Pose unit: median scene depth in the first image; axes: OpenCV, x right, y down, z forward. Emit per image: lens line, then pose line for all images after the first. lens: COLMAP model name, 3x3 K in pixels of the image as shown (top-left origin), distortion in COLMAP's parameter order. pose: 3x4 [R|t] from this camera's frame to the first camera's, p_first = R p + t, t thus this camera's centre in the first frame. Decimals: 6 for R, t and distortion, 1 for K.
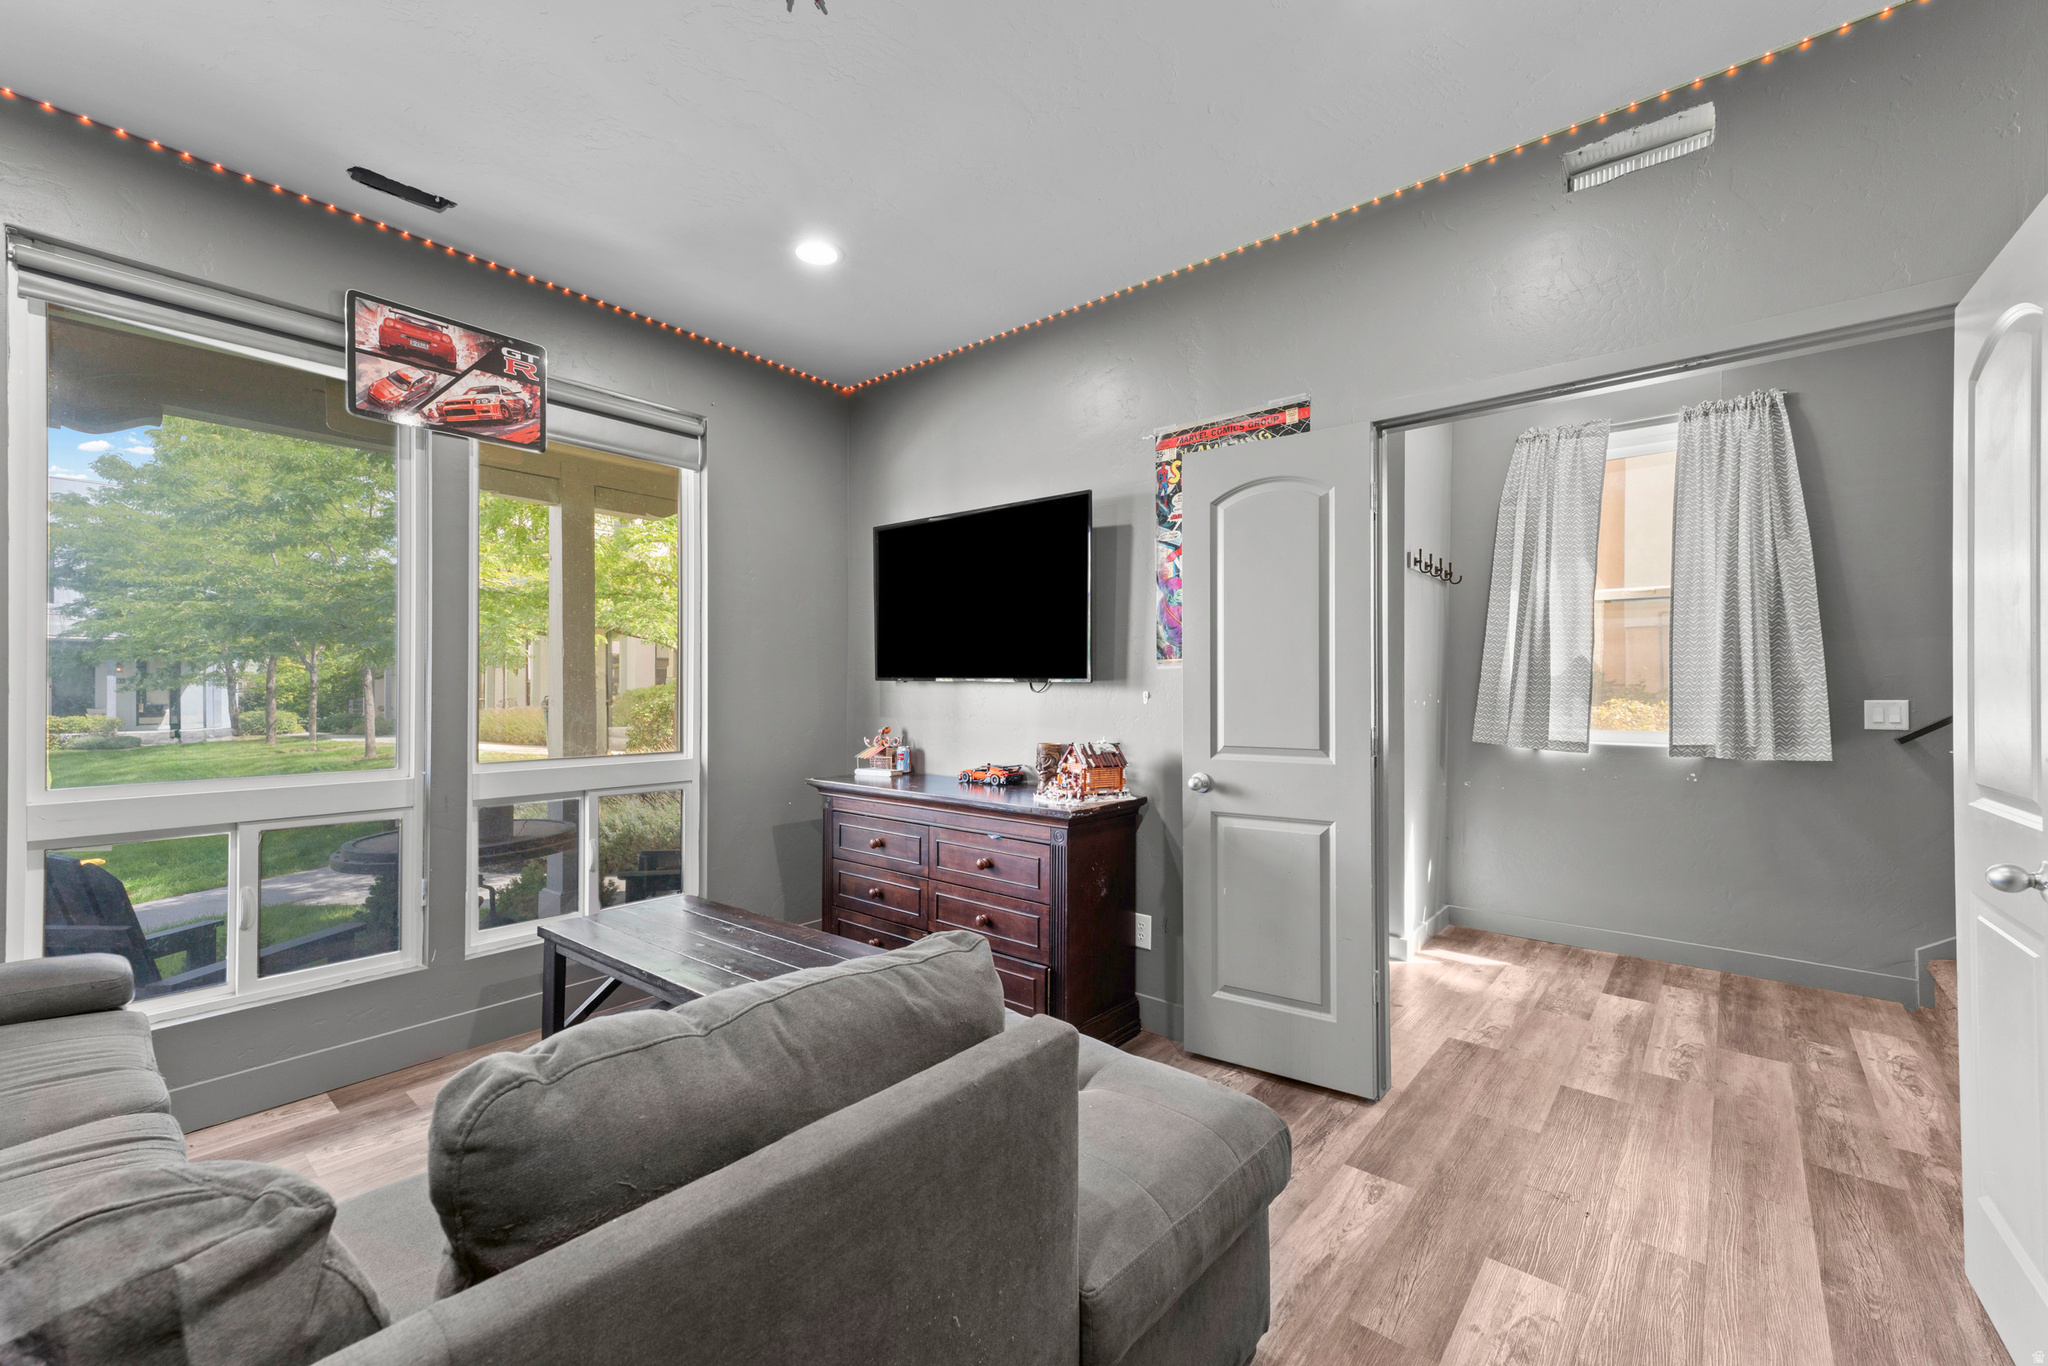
lens RADIAL K [[818.4, 0, 1023.9], [0, 818.4, 693.4], [0, 0, 1]] dist [0.001553, 0.000022]
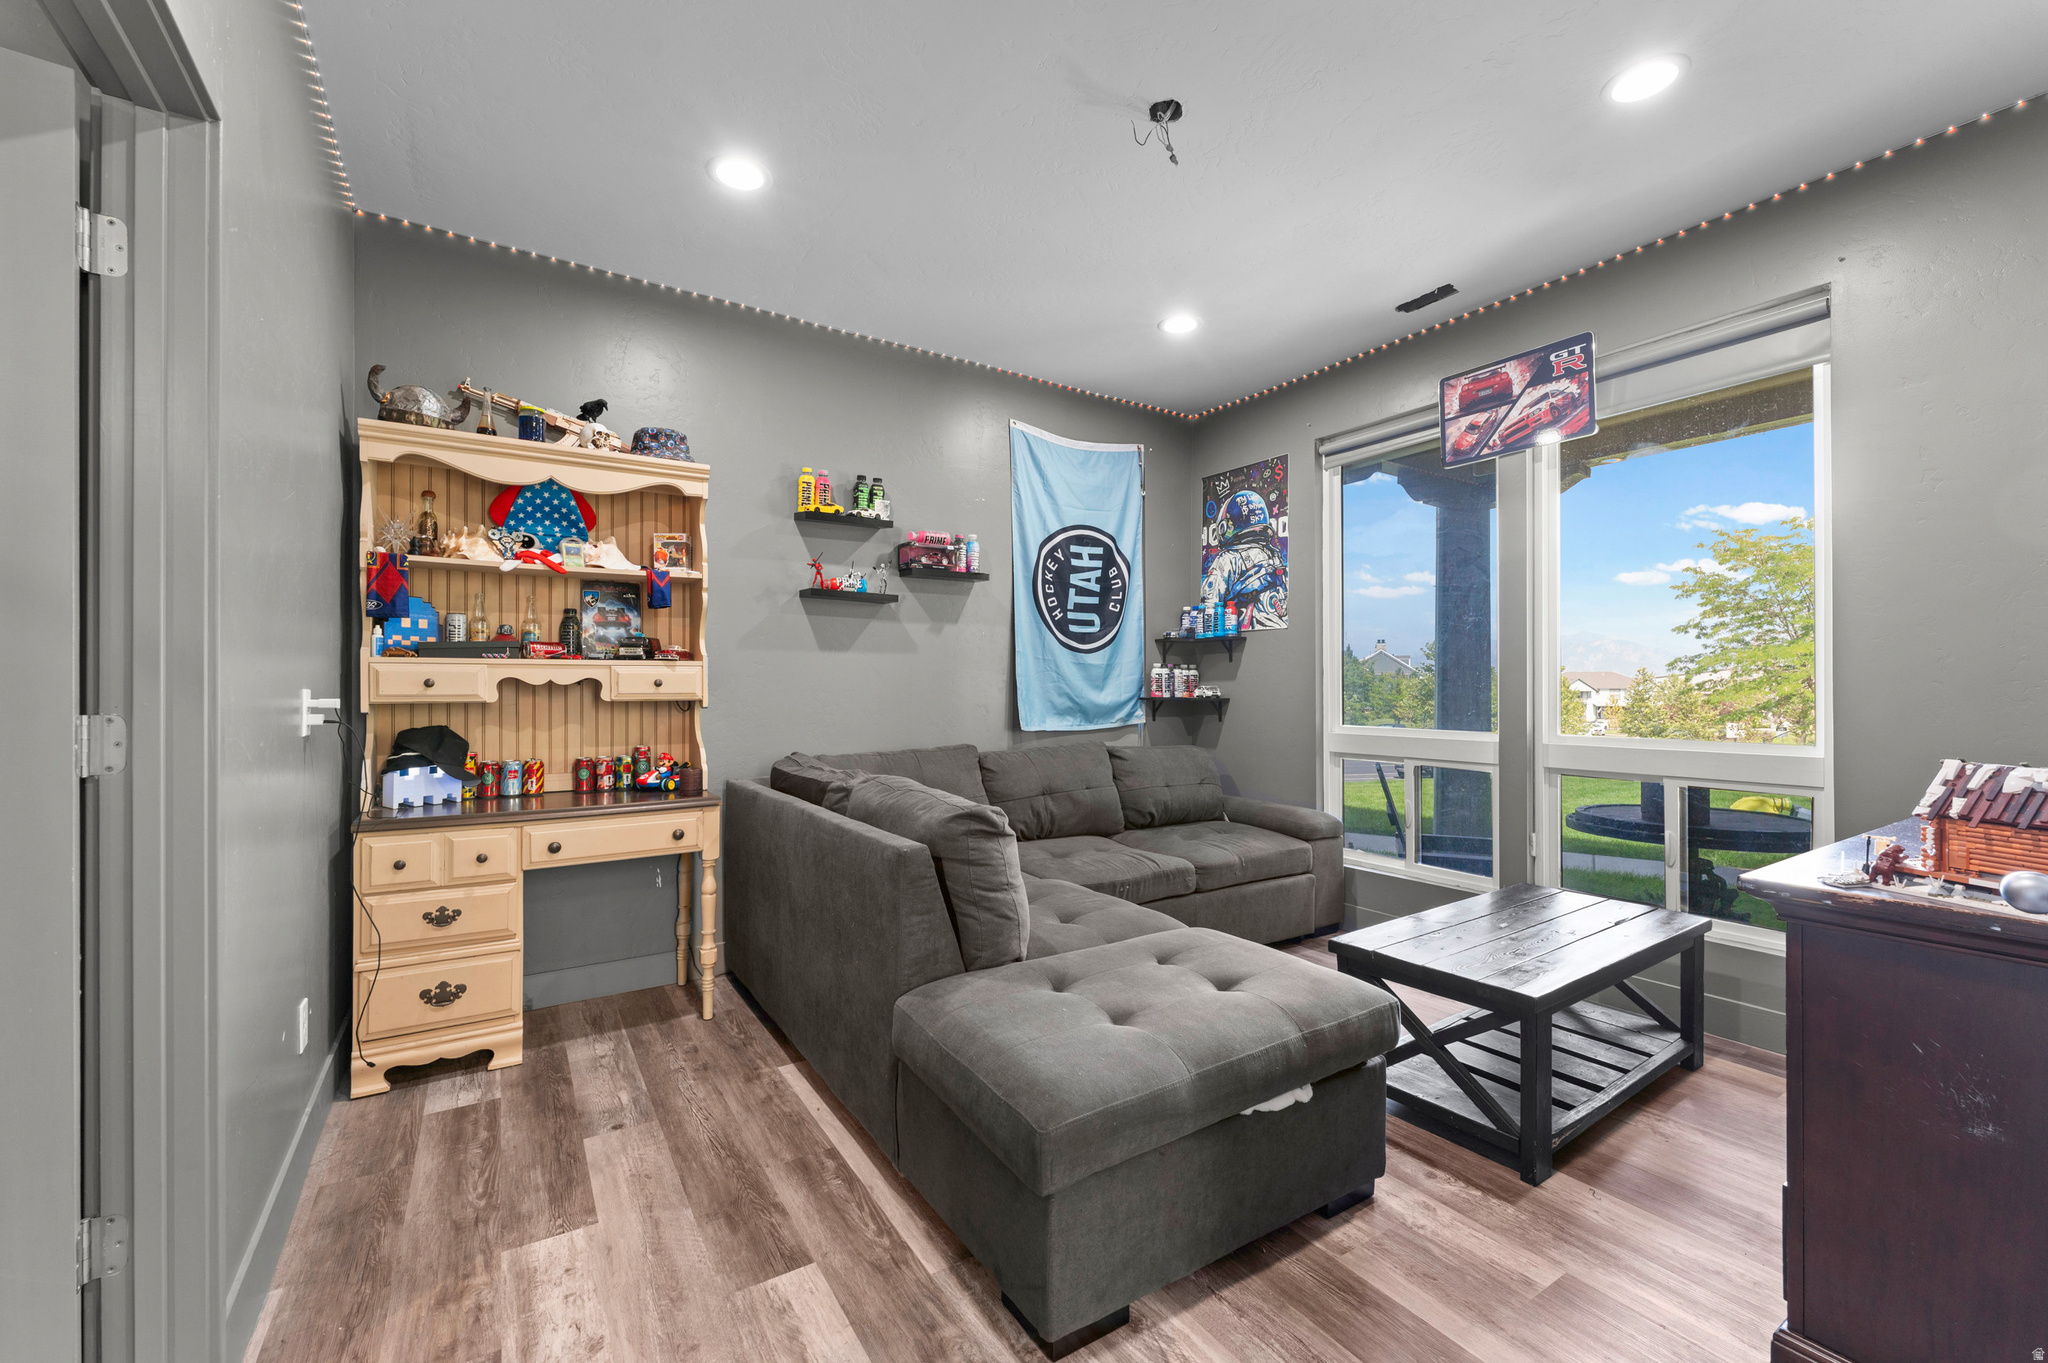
lens RADIAL K [[810.3, 0, 1024.7], [0, 810.3, 679.2], [0, 0, 1]] dist [0.000184, 0.000010]
pose [[-0.286668, -0.005356, -0.958015, 0.621820], [0.000993, 0.999982, -0.005888, 0.017067], [0.958030, -0.002639, -0.286657, 0.658788]]
